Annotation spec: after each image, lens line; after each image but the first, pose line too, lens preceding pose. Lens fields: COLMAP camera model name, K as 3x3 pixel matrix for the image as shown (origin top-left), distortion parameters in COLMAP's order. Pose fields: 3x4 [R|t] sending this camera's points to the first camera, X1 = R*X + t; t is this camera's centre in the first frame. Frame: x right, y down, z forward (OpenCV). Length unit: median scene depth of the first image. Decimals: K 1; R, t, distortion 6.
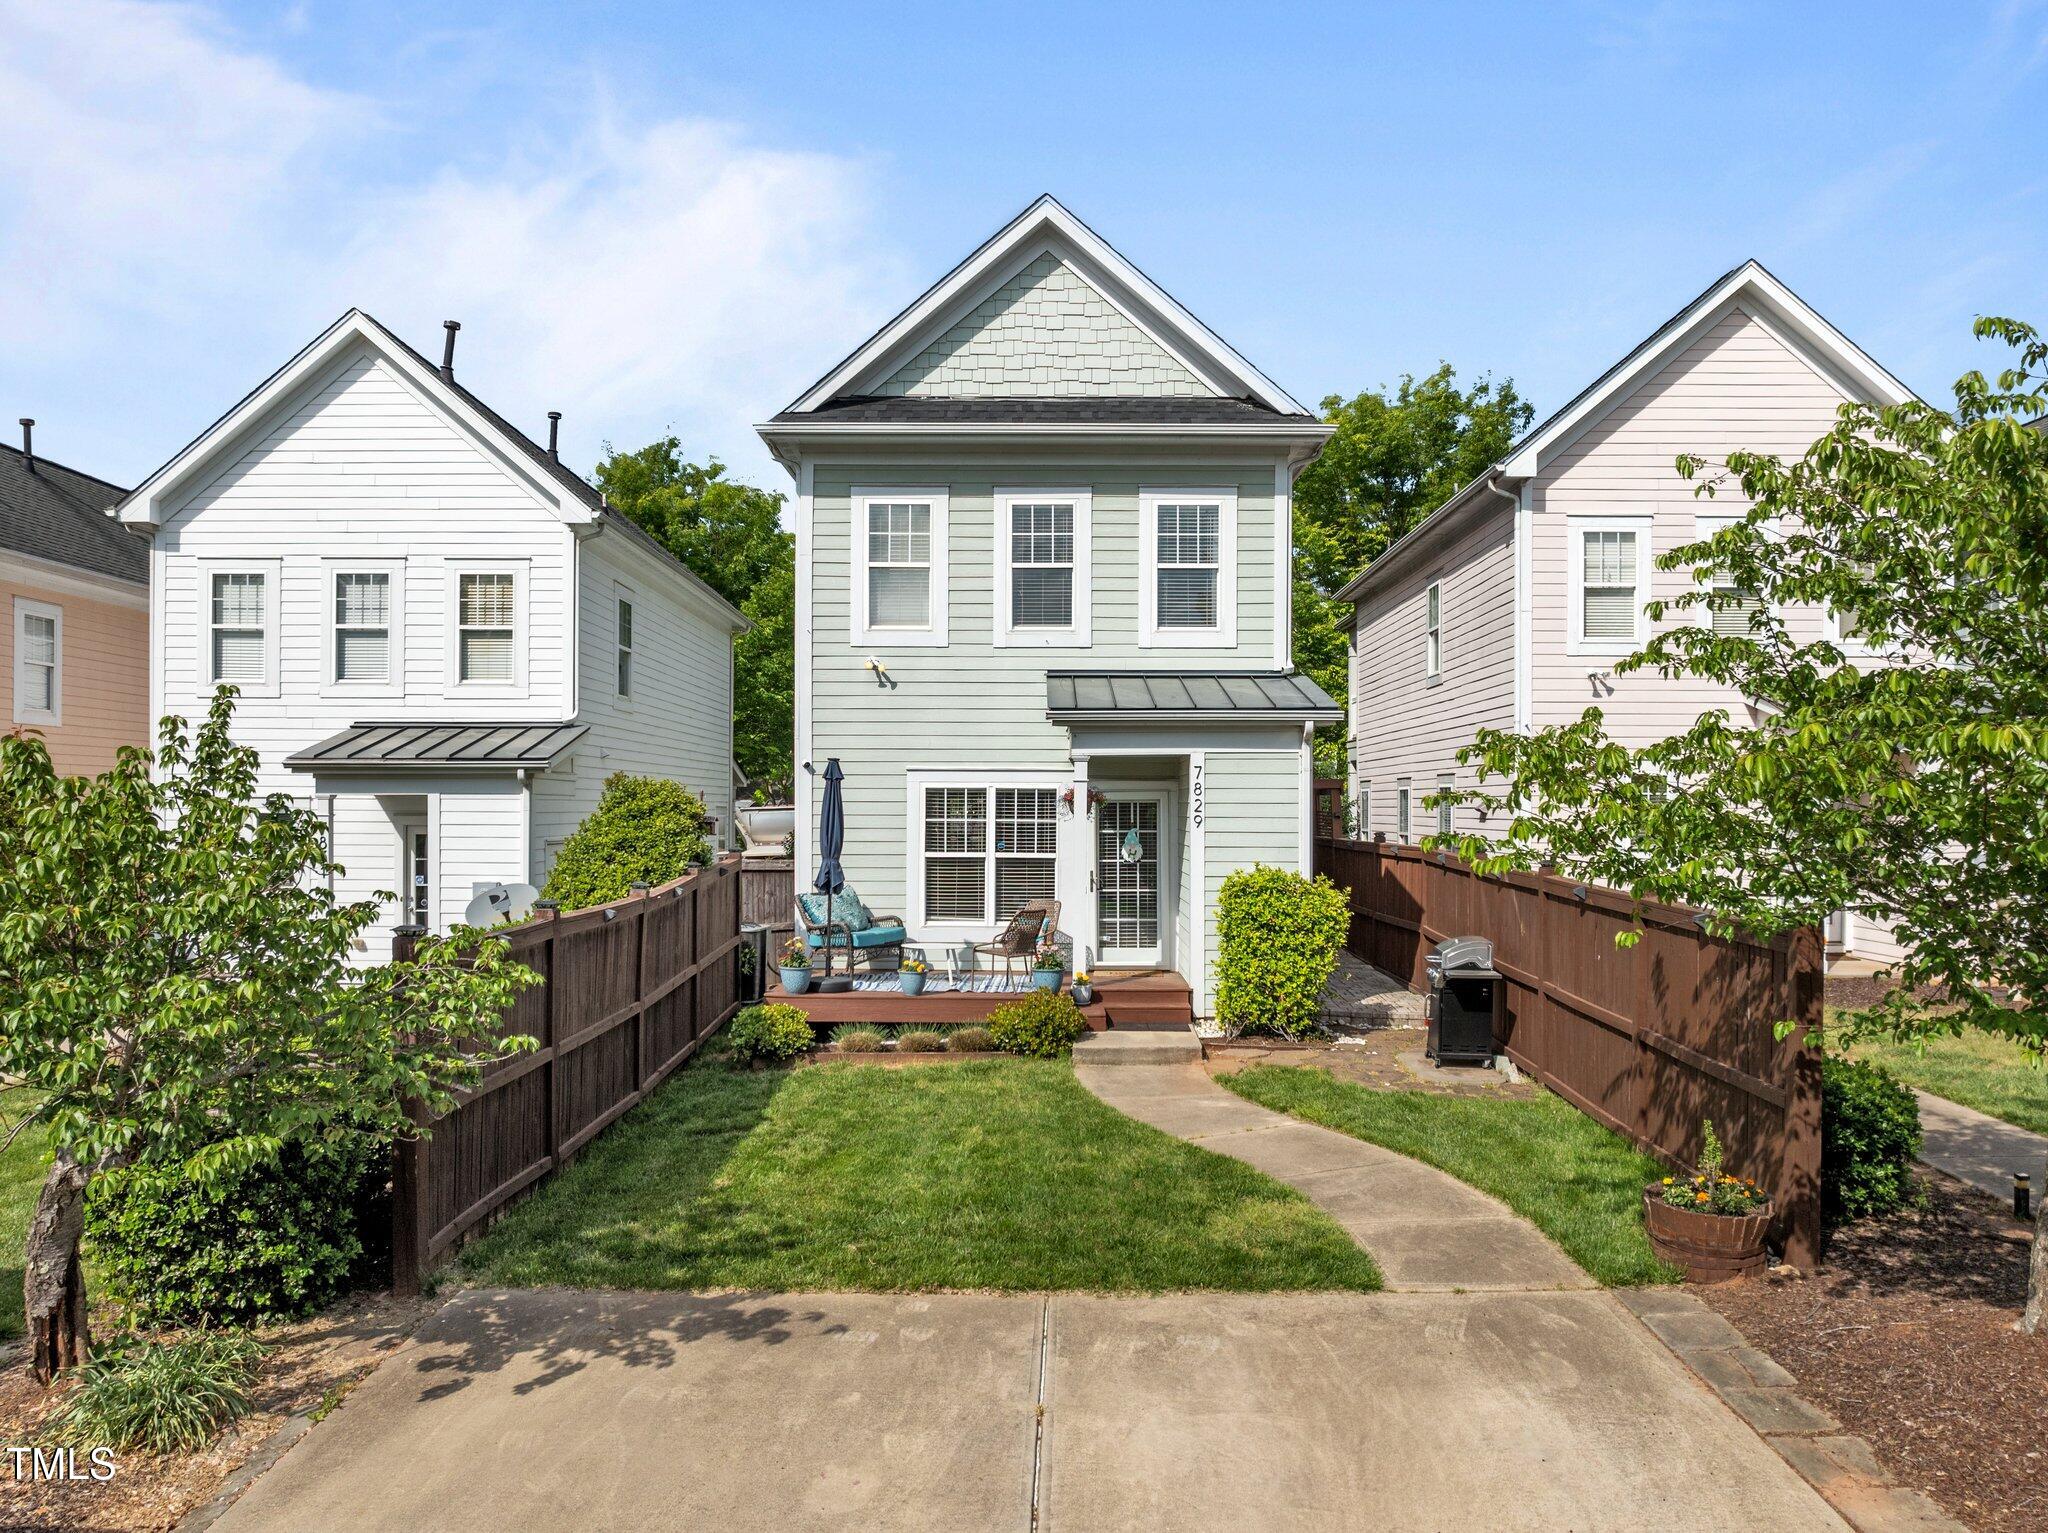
lens RADIAL K [[1550.5, 0, 1051.7], [0, 1550.5, 783.6], [0, 0, 1]] dist [-0.029908, 0.015483]
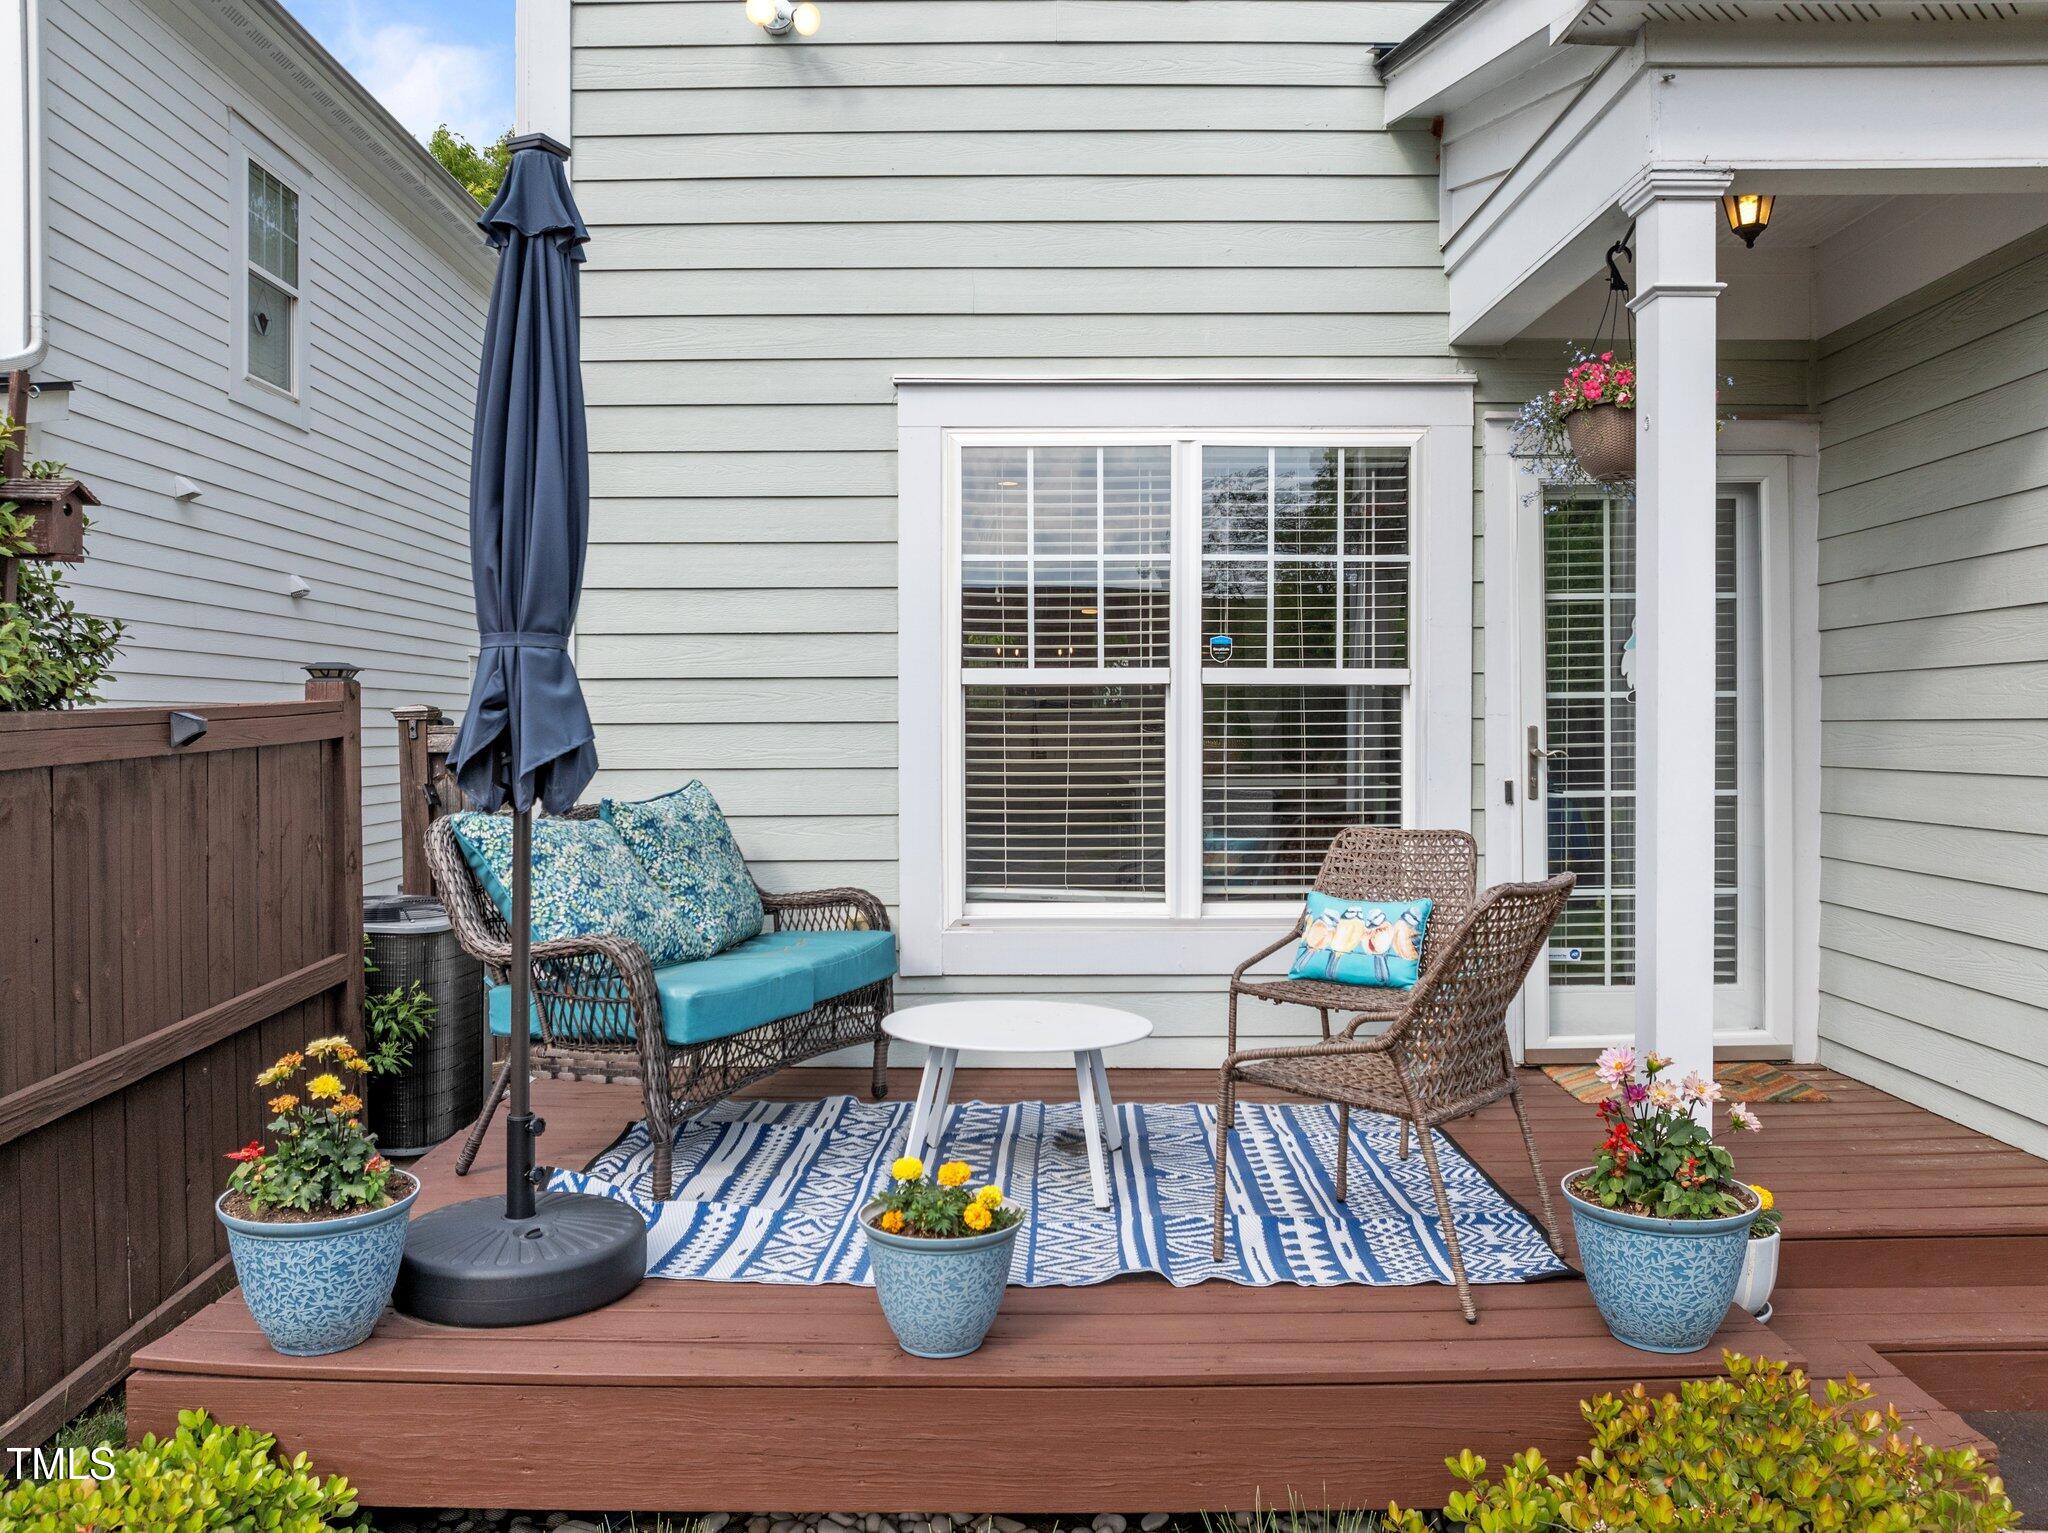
lens RADIAL K [[1469.0, 0, 1016.8], [0, 1469.0, 751.7], [0, 0, 1]] dist [-0.049511, 0.012406]
pose [[0.999893, -0.008780, -0.011709, -0.075257], [0.009078, 0.999629, 0.025696, 0.058617], [0.011479, -0.025800, 0.999601, 0.798954]]
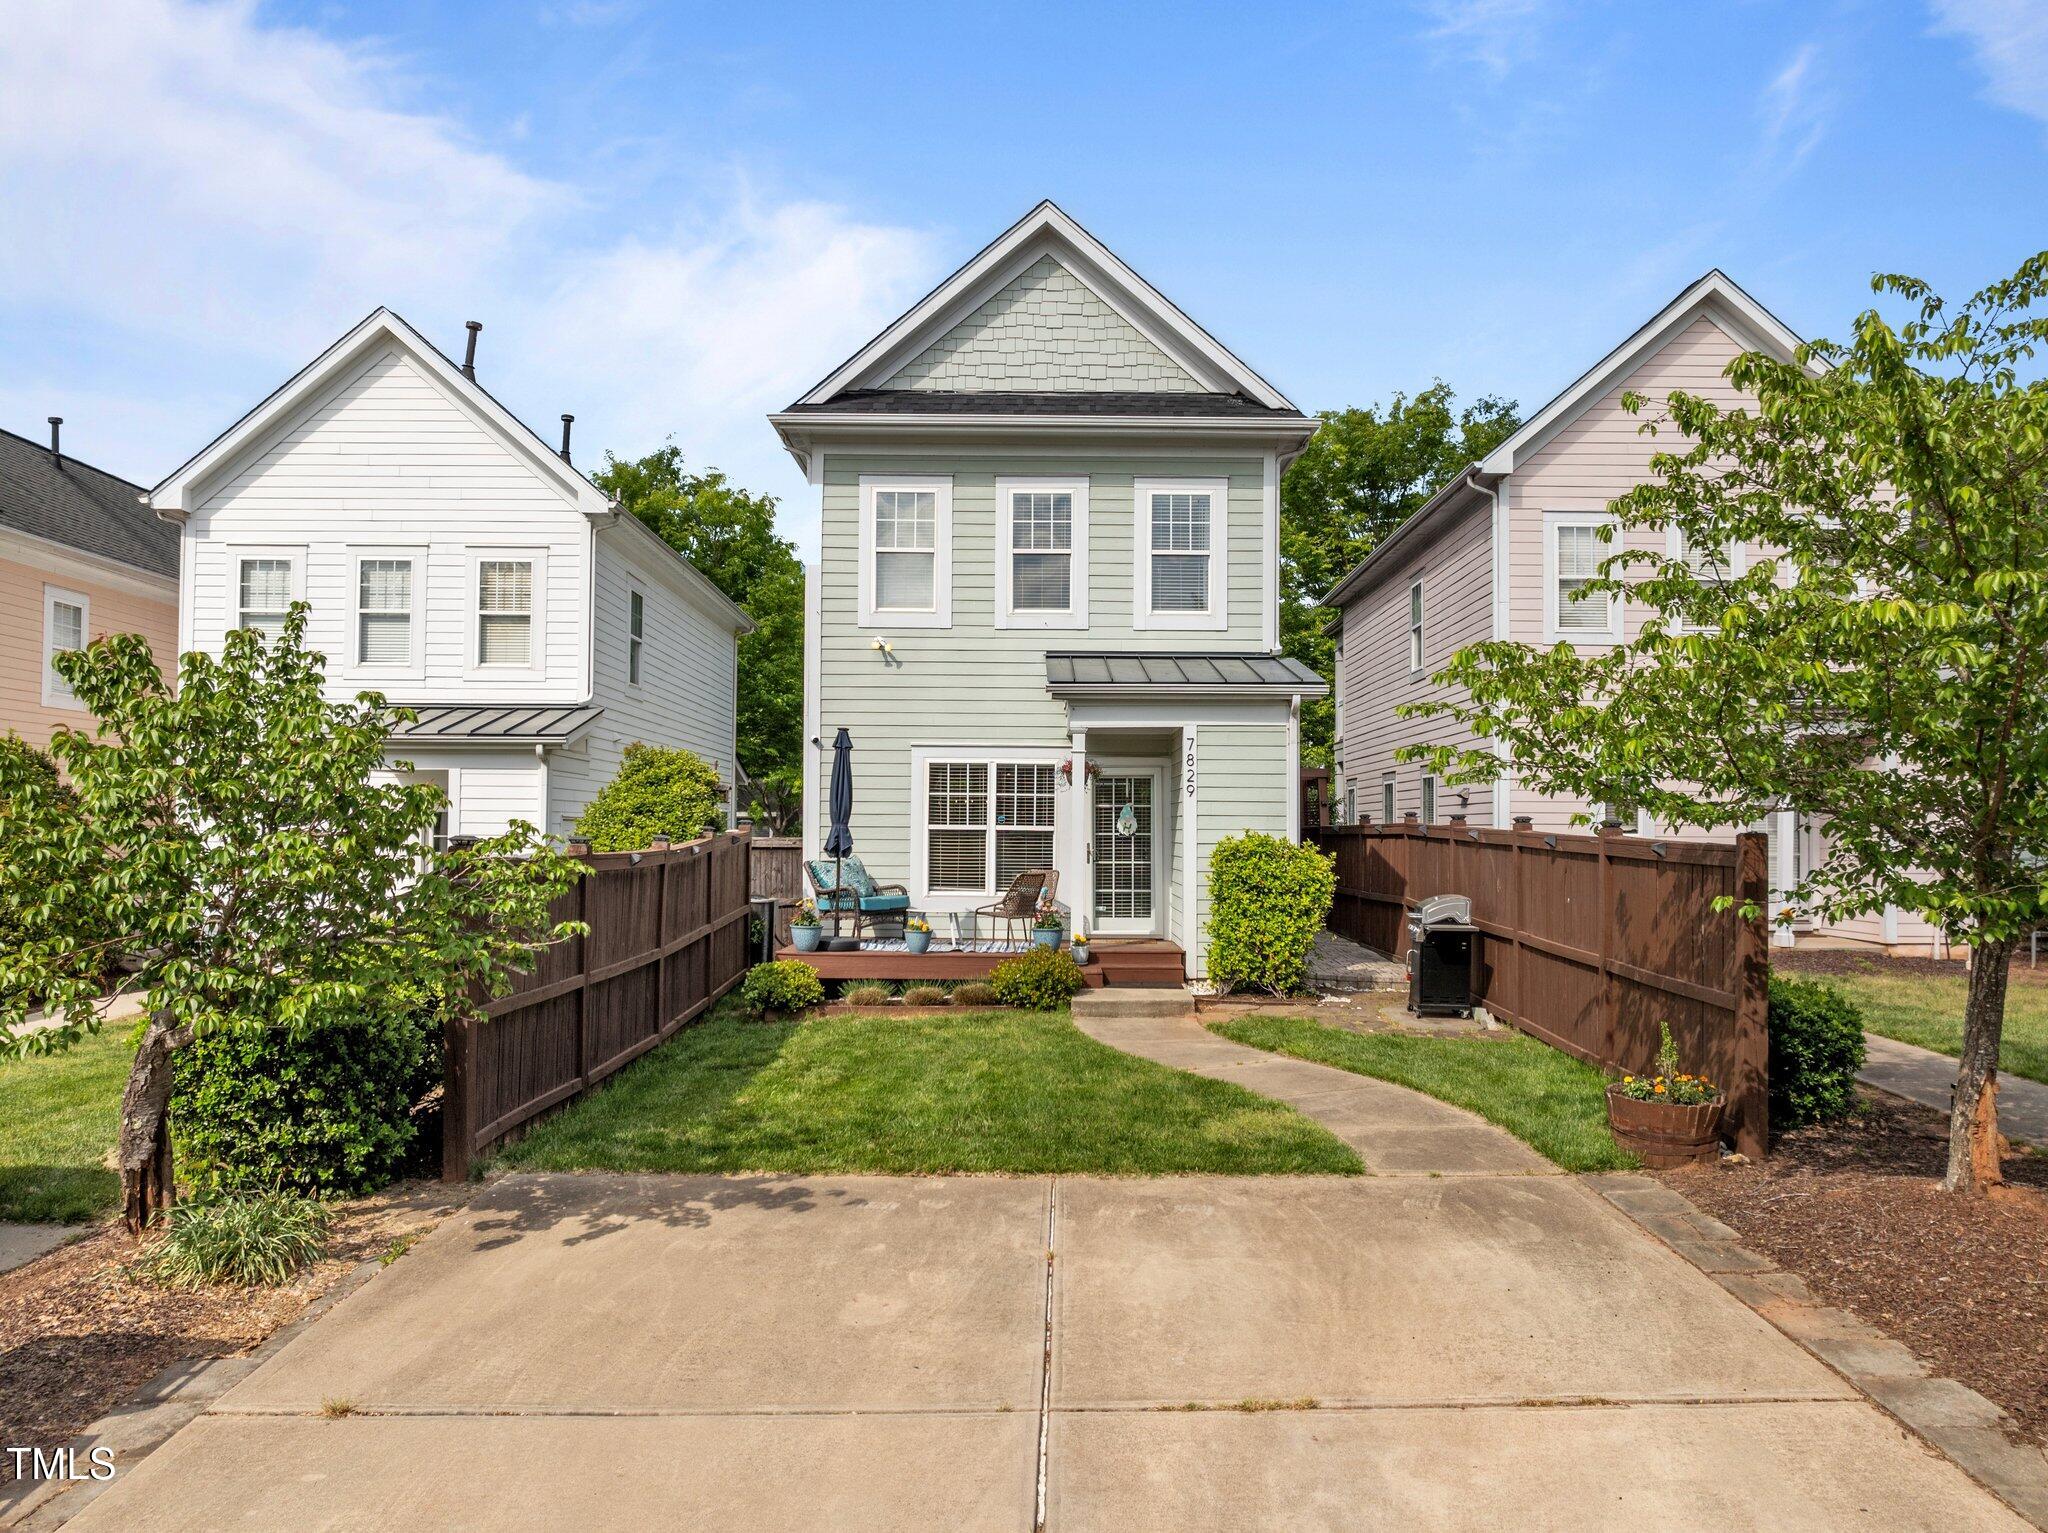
lens RADIAL K [[1548.0, 0, 1059.3], [0, 1548.0, 764.5], [0, 0, 1]] dist [-0.014614, -0.020373]
pose [[0.999928, 0.002978, 0.011582, -0.006572], [-0.002598, 0.999463, -0.032656, 0.041372], [-0.011673, 0.032624, 0.999400, -0.046330]]
